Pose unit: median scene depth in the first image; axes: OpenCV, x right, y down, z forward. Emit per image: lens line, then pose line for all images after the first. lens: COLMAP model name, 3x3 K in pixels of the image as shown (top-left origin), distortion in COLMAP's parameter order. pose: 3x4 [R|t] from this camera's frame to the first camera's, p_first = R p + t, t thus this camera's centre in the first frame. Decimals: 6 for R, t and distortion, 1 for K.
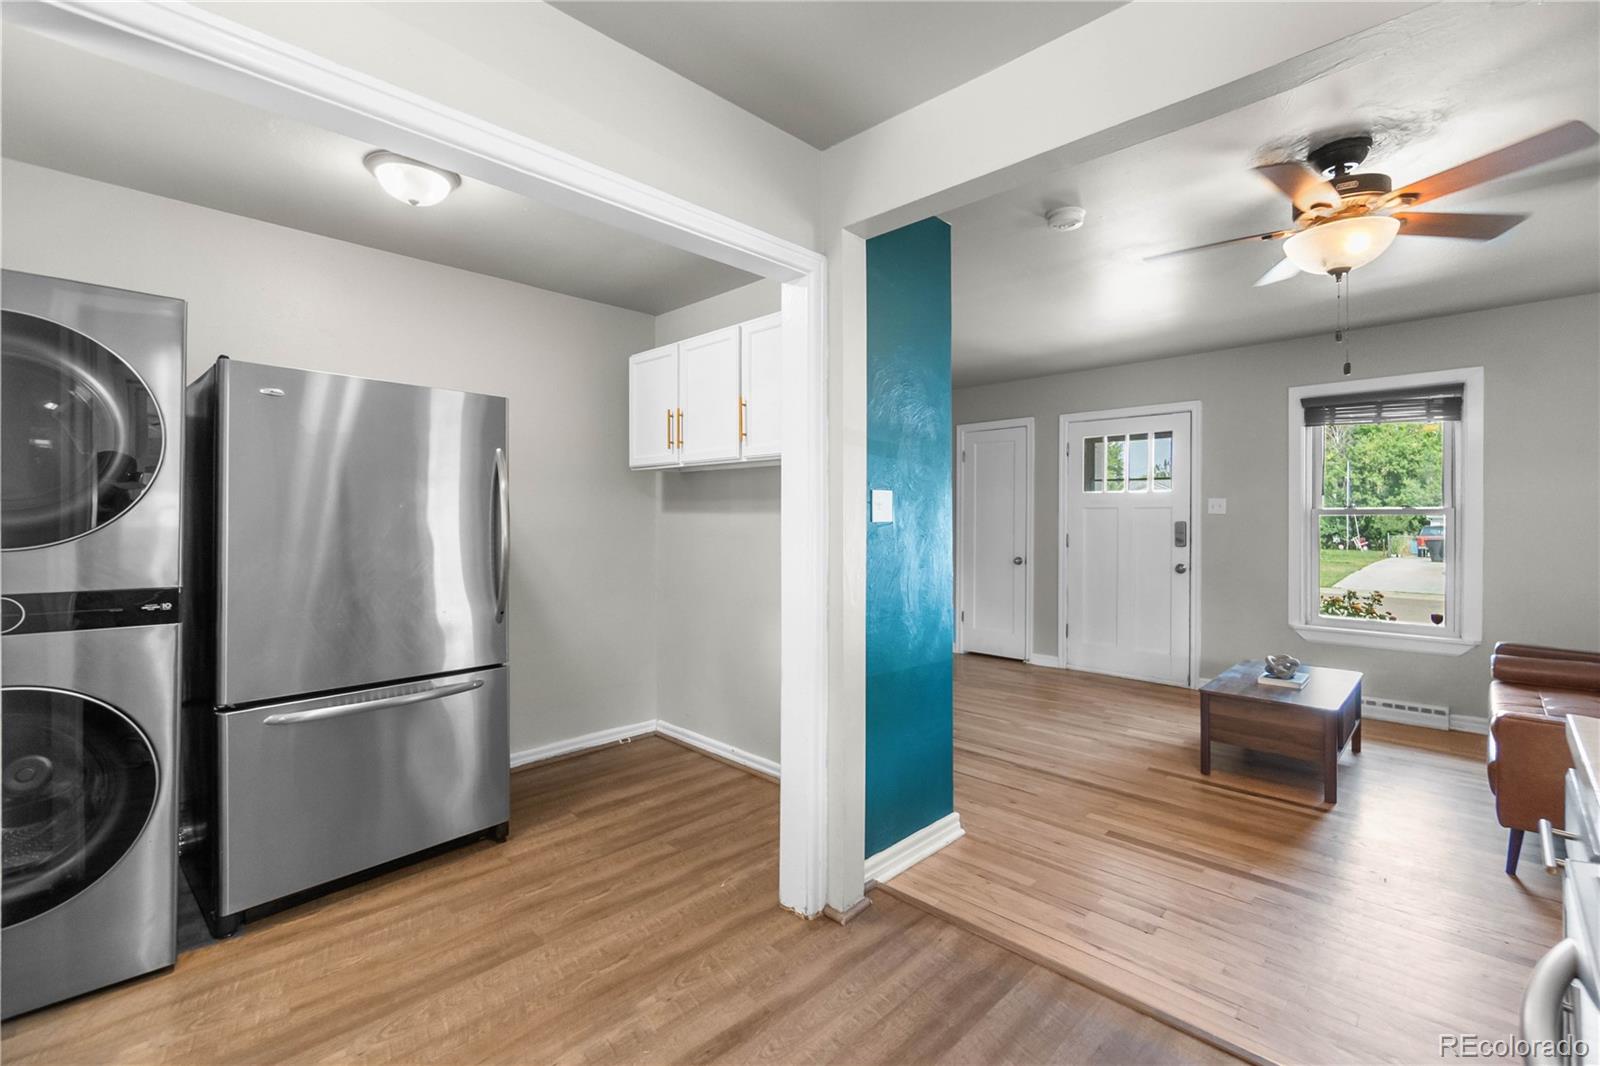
lens RADIAL K [[693.9, 0, 823.7], [0, 693.9, 513.4], [0, 0, 1]] dist [-0.007582, 0.001209]
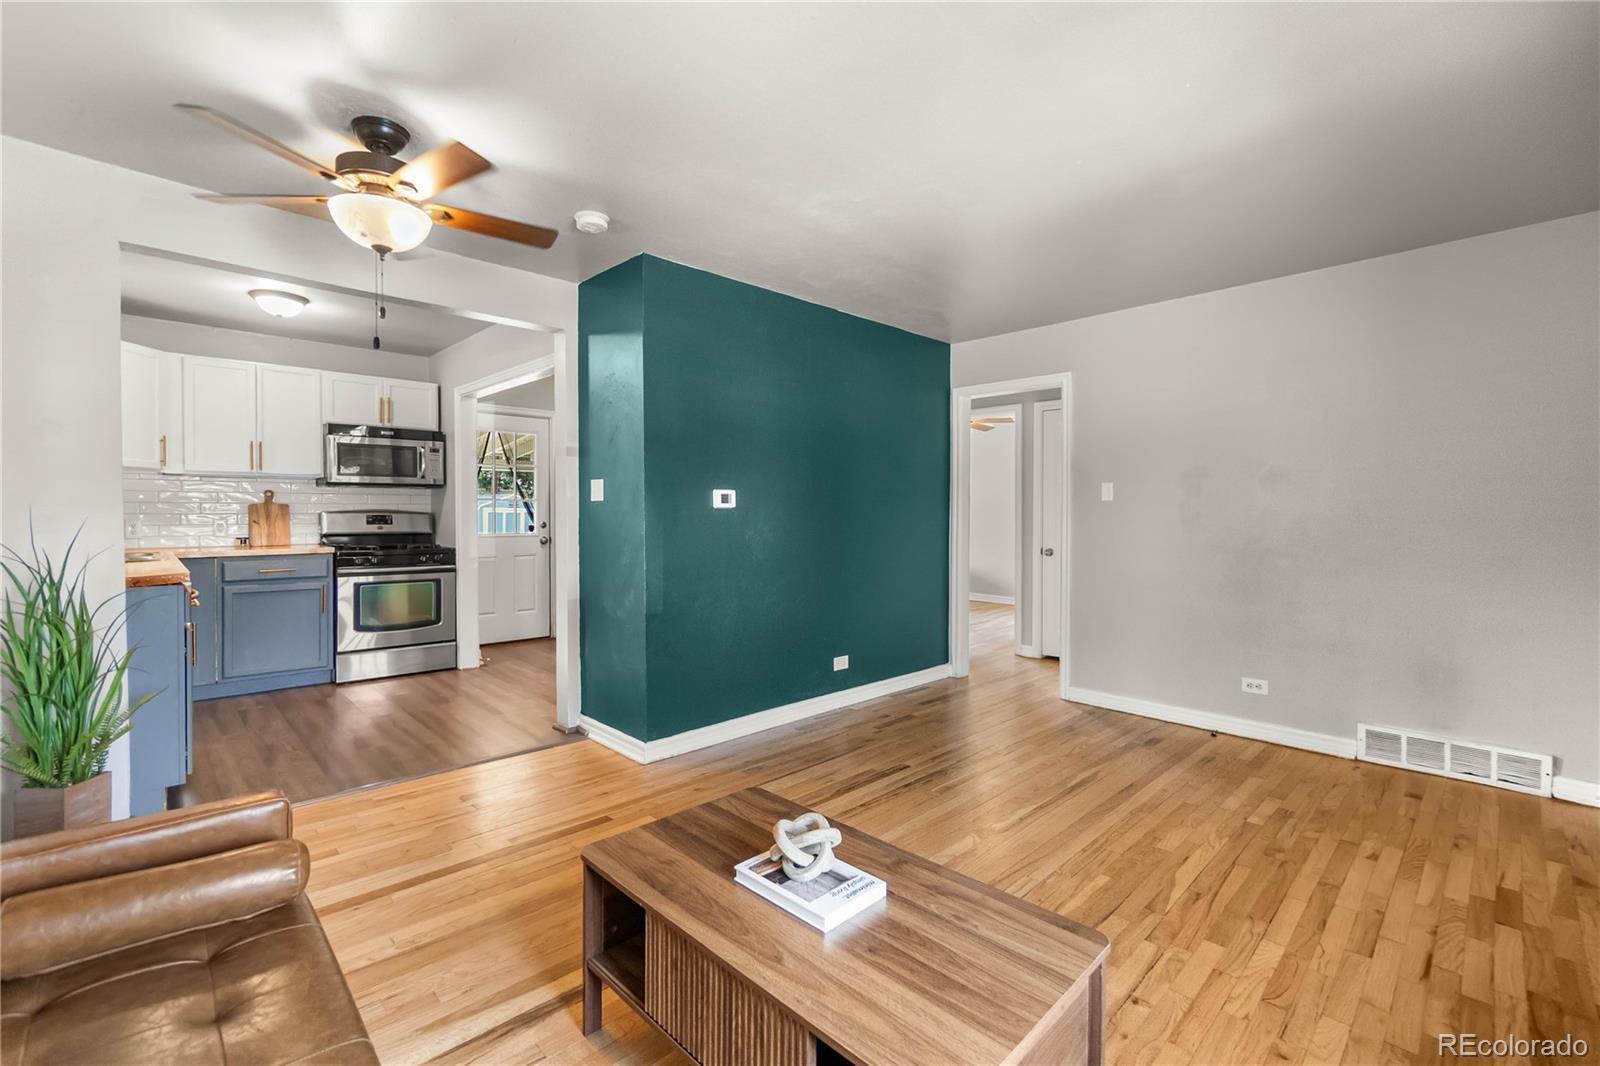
lens RADIAL K [[693.9, 0, 795.3], [0, 693.9, 521.9], [0, 0, 1]] dist [-0.007582, 0.001209]
pose [[-0.051902, 0.004649, -0.998641, 0.882453], [0.002654, 0.999986, 0.004518, 0.021132], [0.998649, -0.002416, -0.051914, 0.838614]]
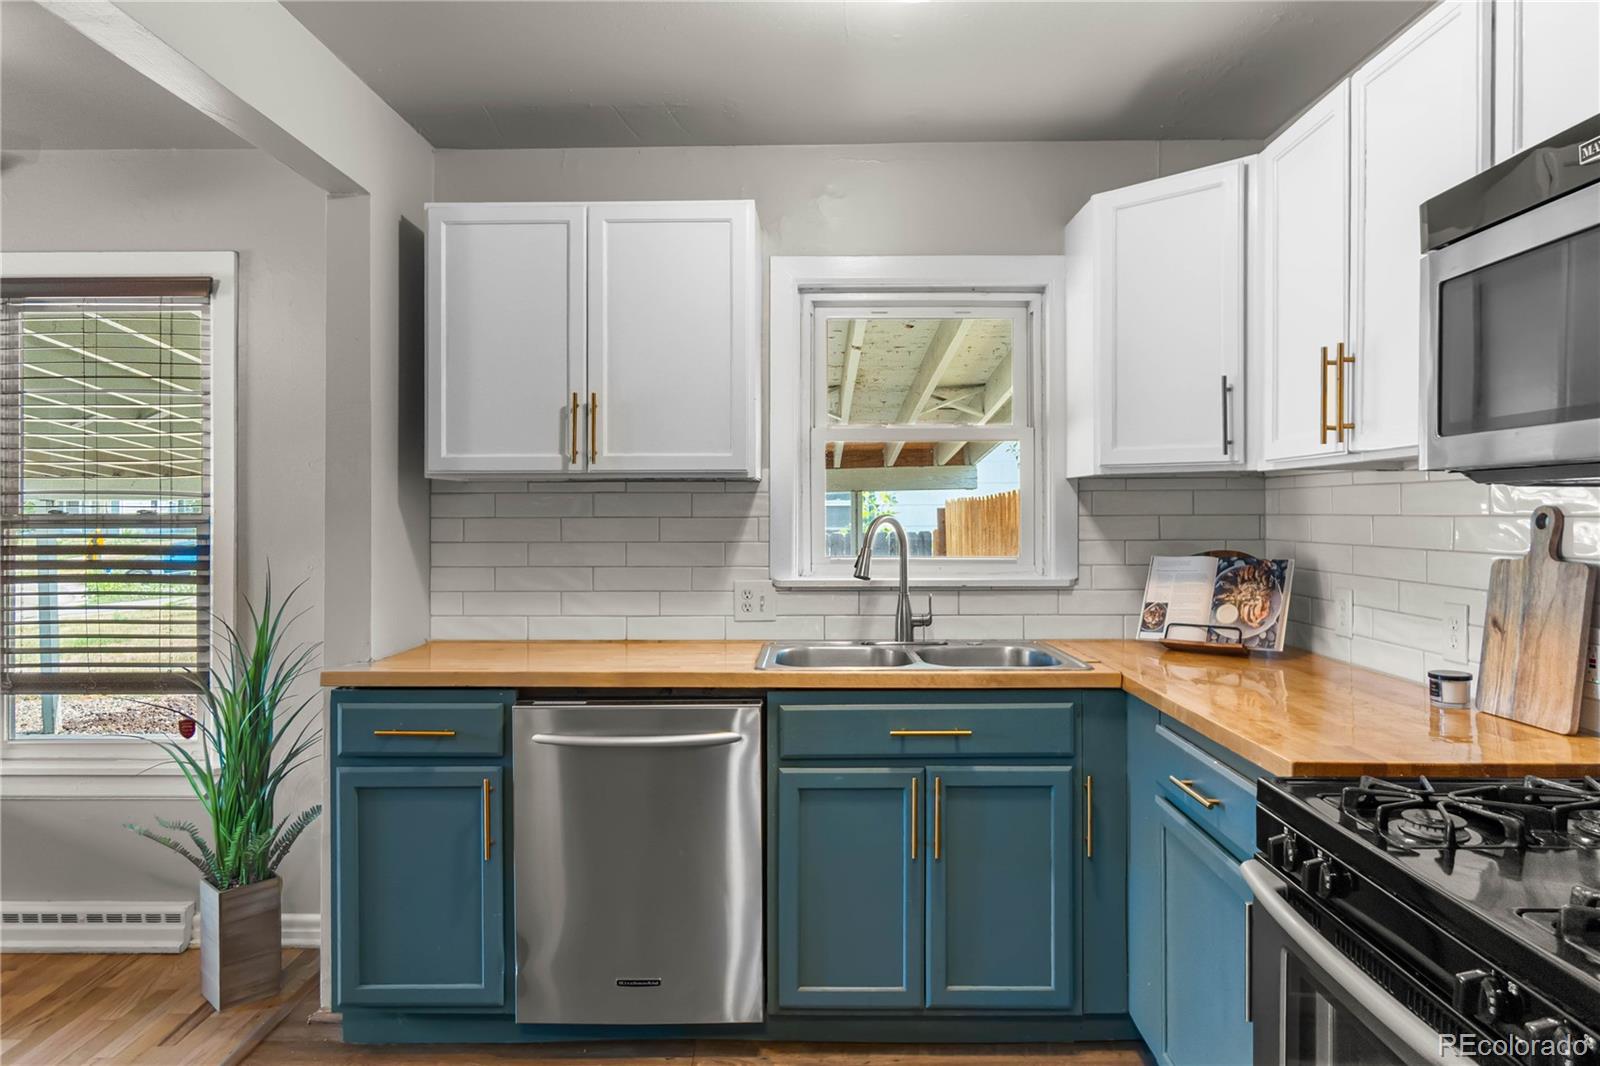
lens RADIAL K [[982.3, 0, 808.1], [0, 982.3, 506.4], [0, 0, 1]] dist [-0.005453, -0.000718]
pose [[-0.676745, -0.003941, 0.736207, -0.312698], [-0.008787, 0.999958, -0.002725, -0.025111], [-0.736165, -0.008313, -0.676751, 0.423118]]
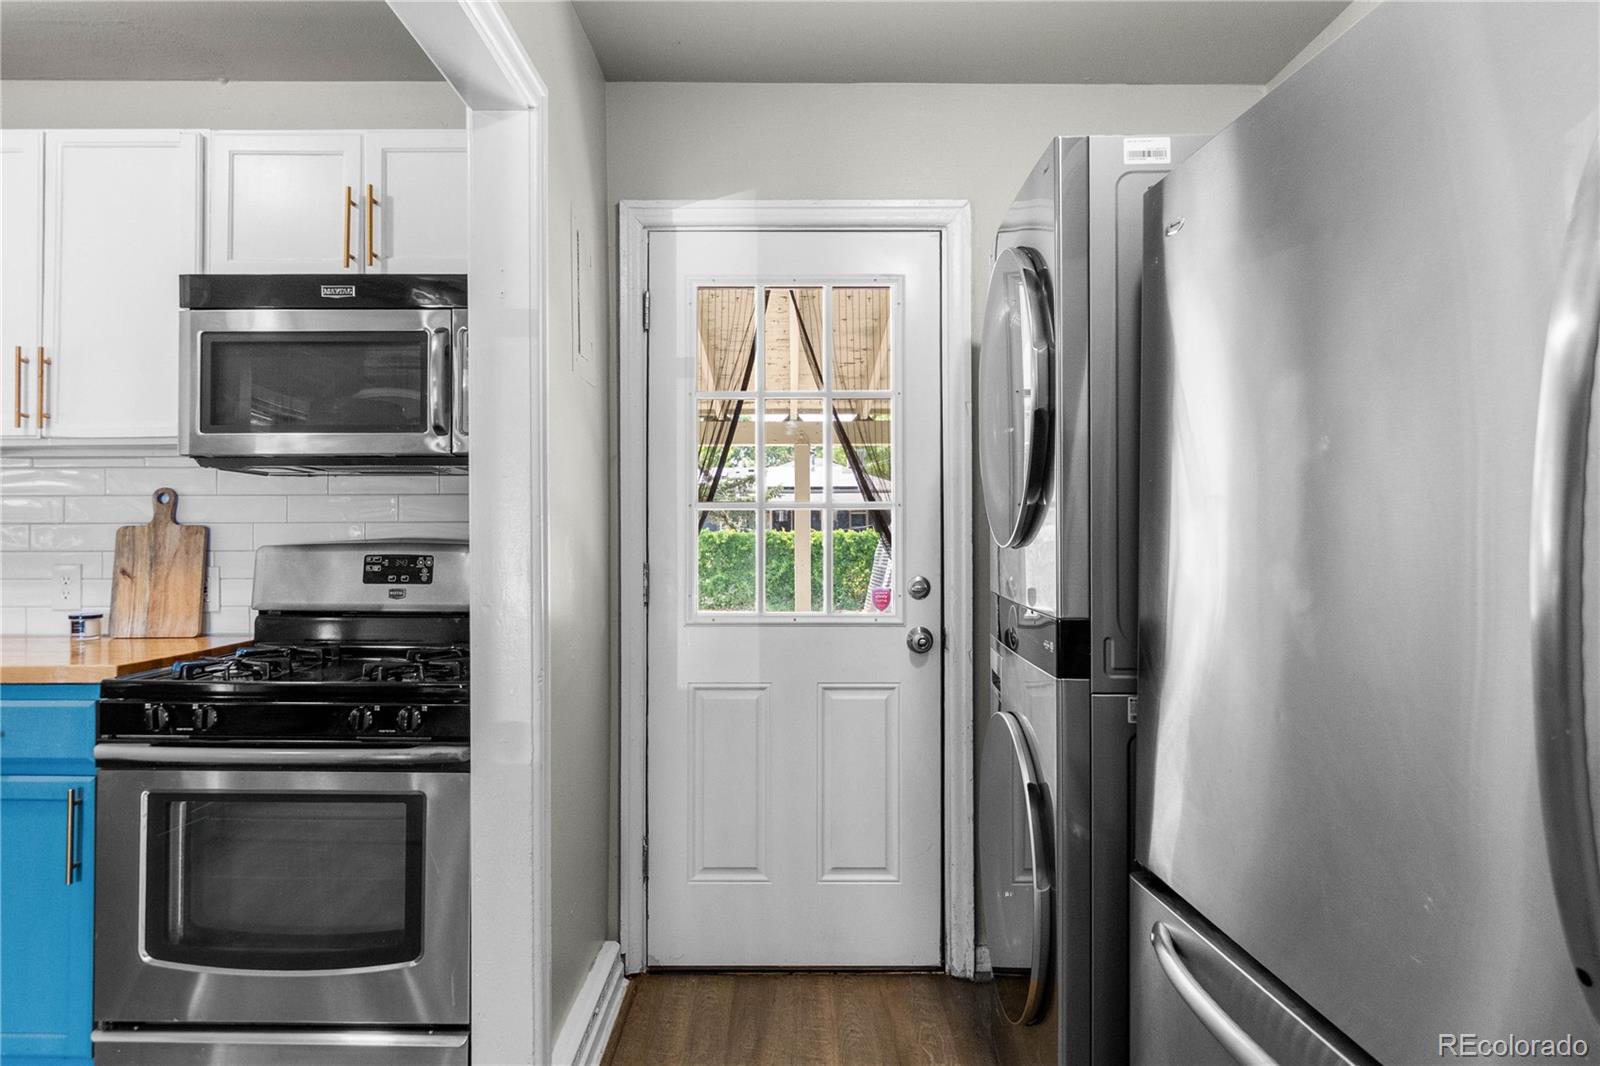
lens RADIAL K [[982.3, 0, 801.3], [0, 982.3, 530.5], [0, 0, 1]] dist [-0.005453, -0.000718]
pose [[-0.724052, -0.012939, -0.689624, -0.083450], [-0.001526, 0.999852, -0.017158, 0.007308], [0.689744, -0.011372, -0.723964, 0.624449]]
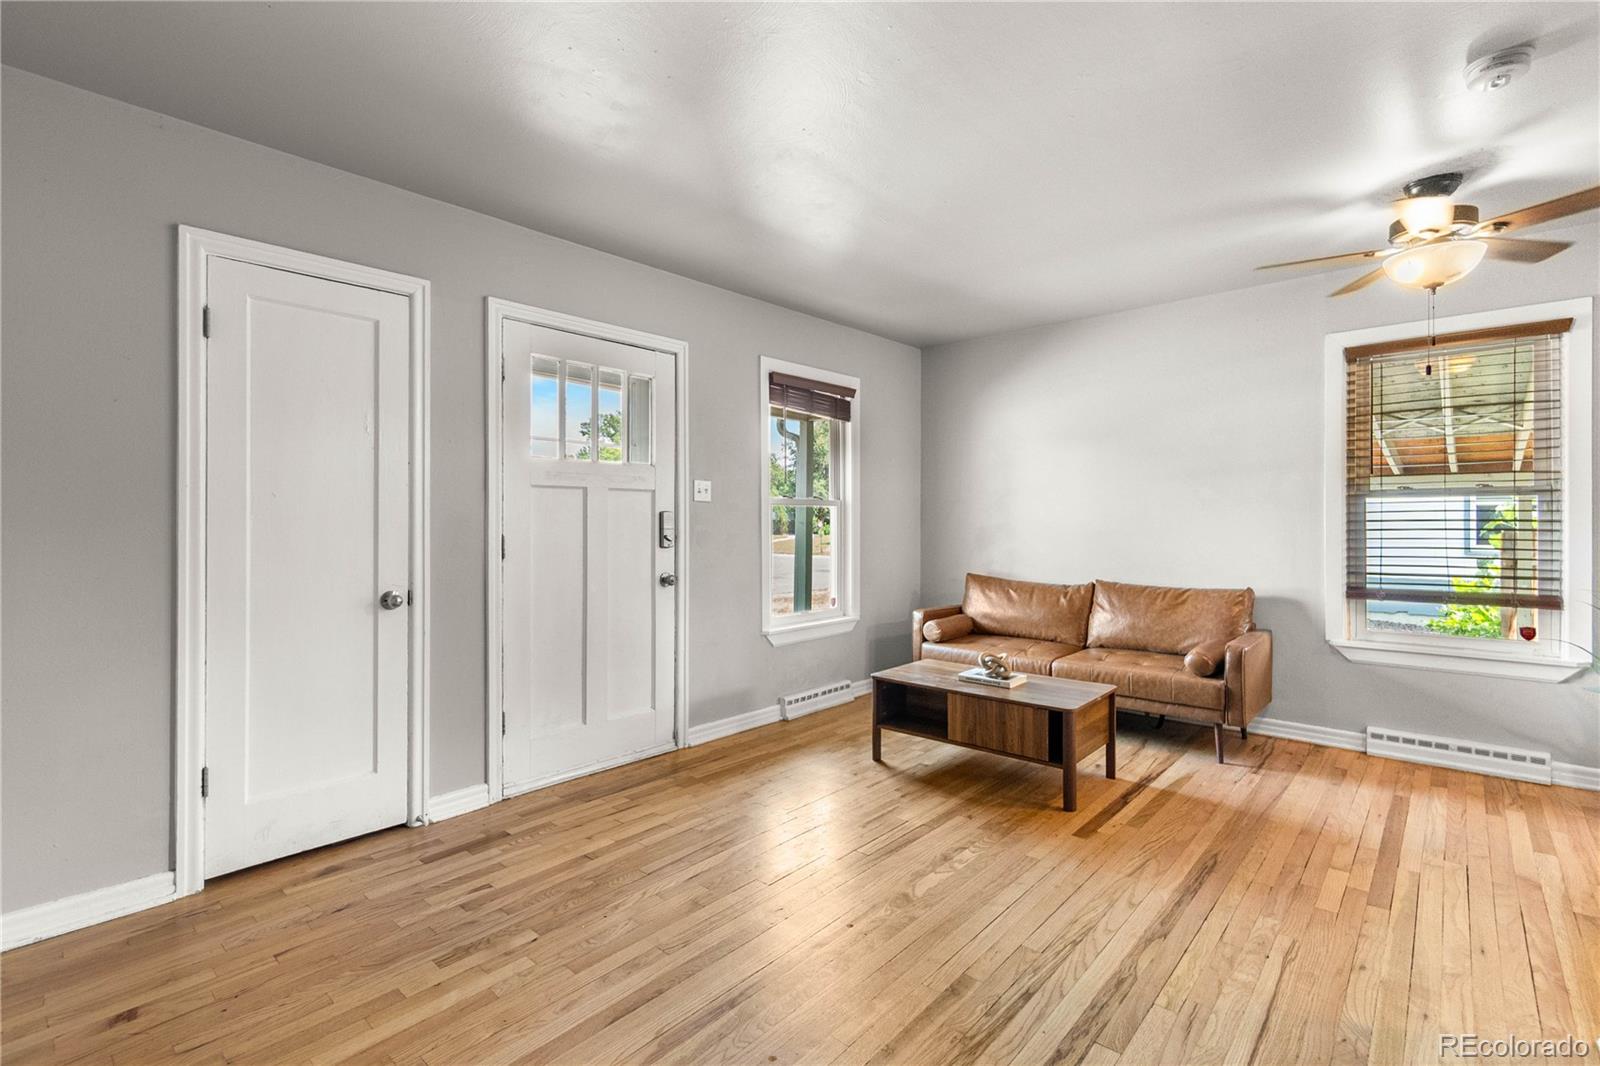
lens RADIAL K [[730.4, 0, 781.1], [0, 730.4, 521.2], [0, 0, 1]] dist [0.001732, -0.001449]
pose [[-0.000281, -0.005006, 0.999987, -0.253358], [-0.005077, 0.999975, 0.005005, 0.020655], [-0.999987, -0.005076, -0.000306, 1.059335]]
